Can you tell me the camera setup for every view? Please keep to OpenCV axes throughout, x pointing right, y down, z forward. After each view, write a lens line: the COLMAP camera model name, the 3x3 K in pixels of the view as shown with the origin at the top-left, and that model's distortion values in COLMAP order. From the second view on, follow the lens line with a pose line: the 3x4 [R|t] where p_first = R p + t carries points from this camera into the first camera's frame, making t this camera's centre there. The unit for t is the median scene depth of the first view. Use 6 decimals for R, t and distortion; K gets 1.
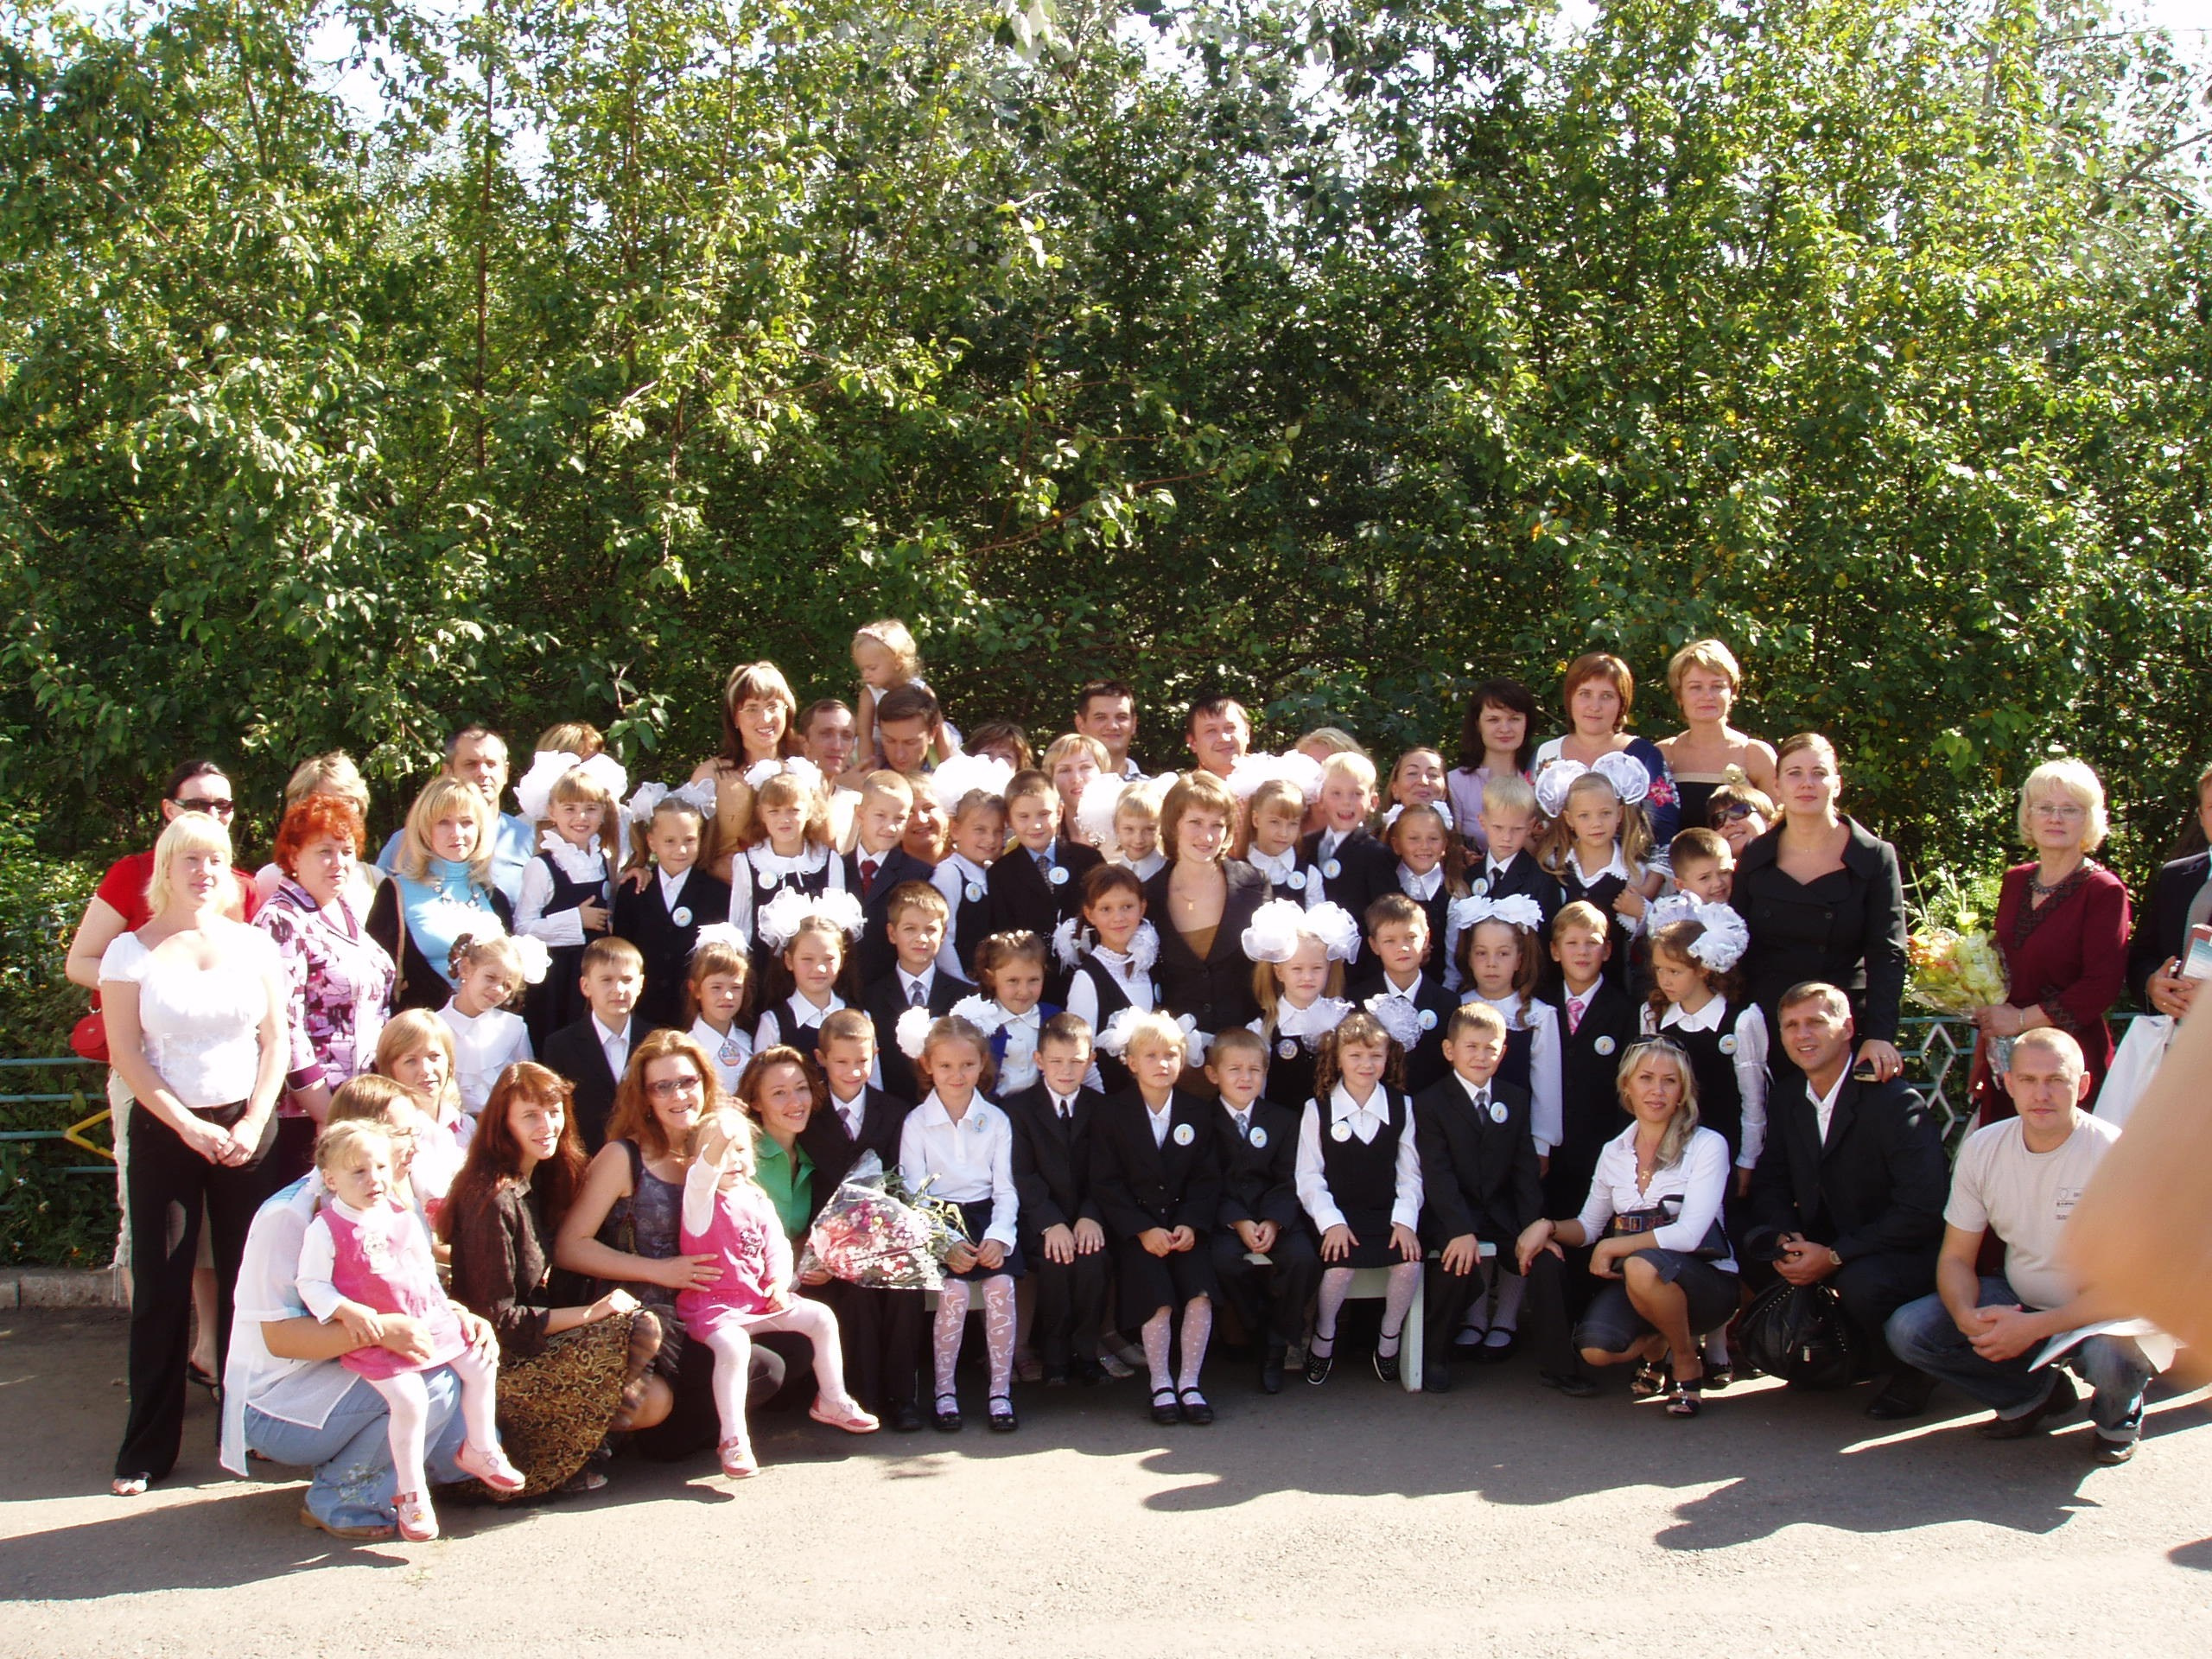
lens RADIAL K [[2553.7, 0, 1106.0], [0, 2553.7, 829.5], [0, 0, 1]] dist [-0.124943, 0.004528]
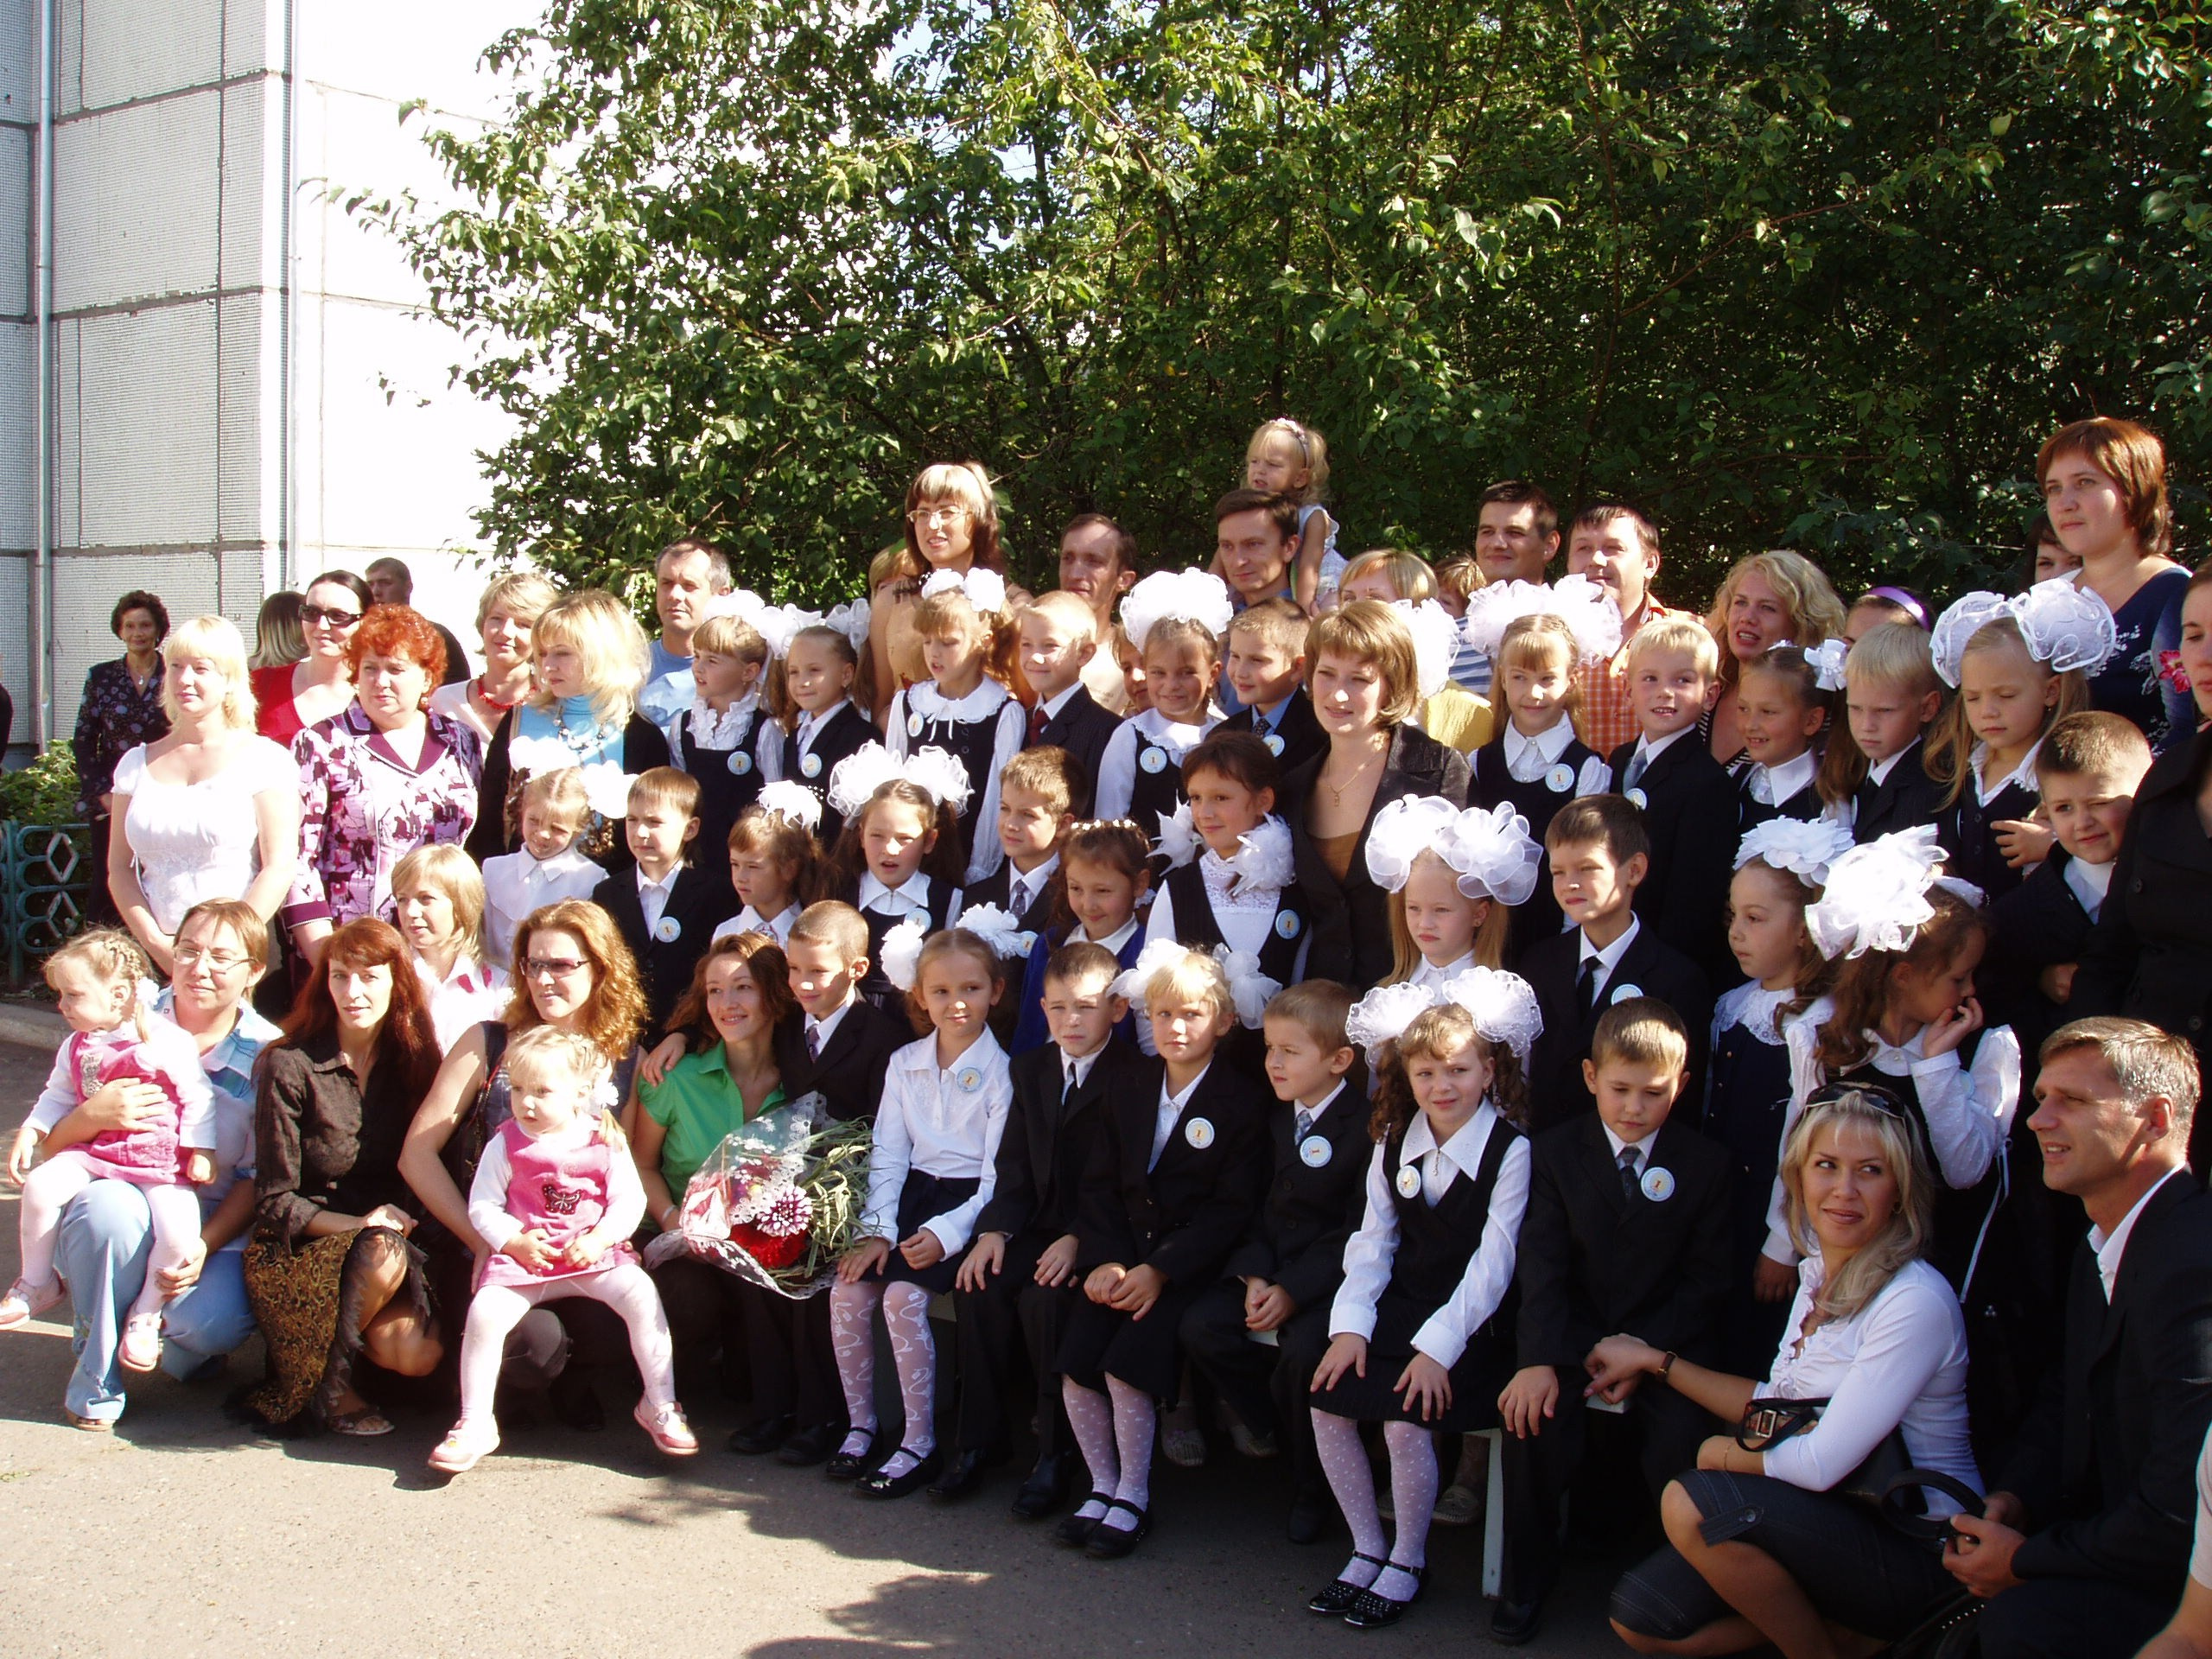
lens RADIAL K [[2553.7, 0, 1106.0], [0, 2553.7, 829.5], [0, 0, 1]] dist [-0.124943, 0.004528]
pose [[0.742241, 0.074246, -0.666008, 0.454265], [-0.047837, 0.997178, 0.057852, 0.001688], [0.668424, -0.011080, 0.743698, 0.482468]]
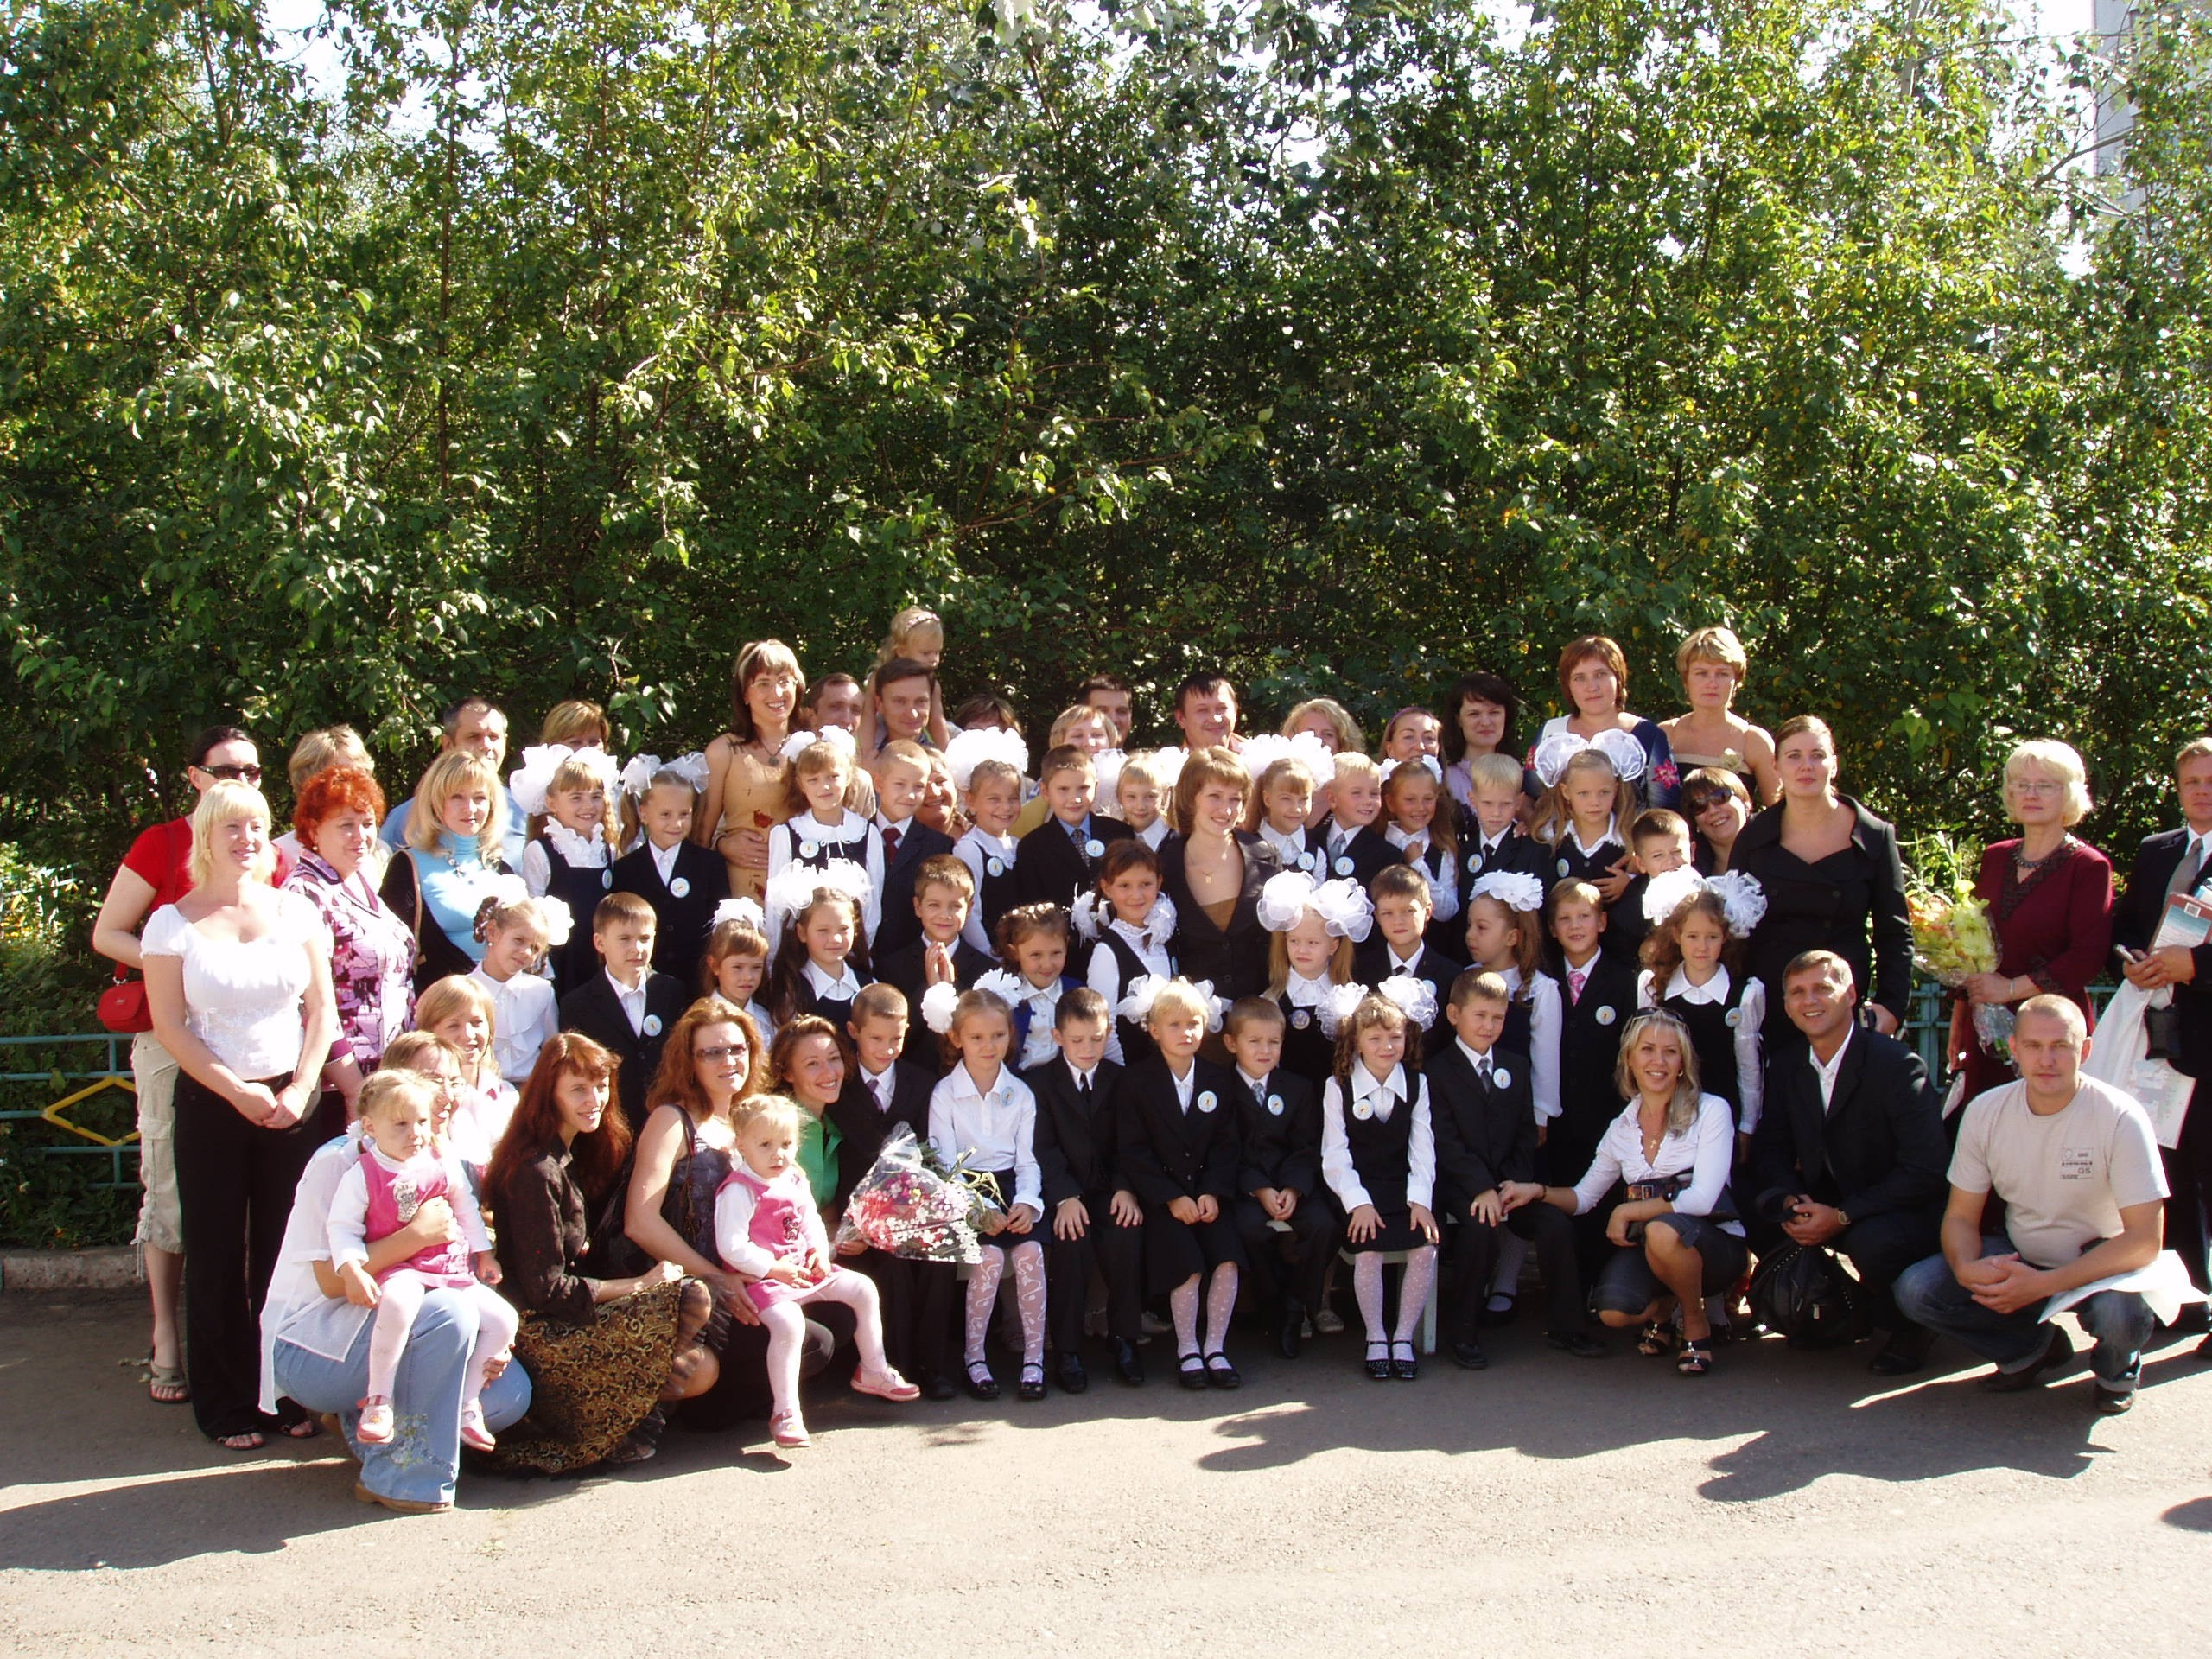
lens RADIAL K [[2553.7, 0, 1106.0], [0, 2553.7, 829.5], [0, 0, 1]] dist [-0.124943, 0.004528]
pose [[0.997710, 0.001107, 0.067633, -0.076063], [-0.001327, 0.999994, 0.003199, 0.007194], [-0.067630, -0.003281, 0.997705, -0.008714]]
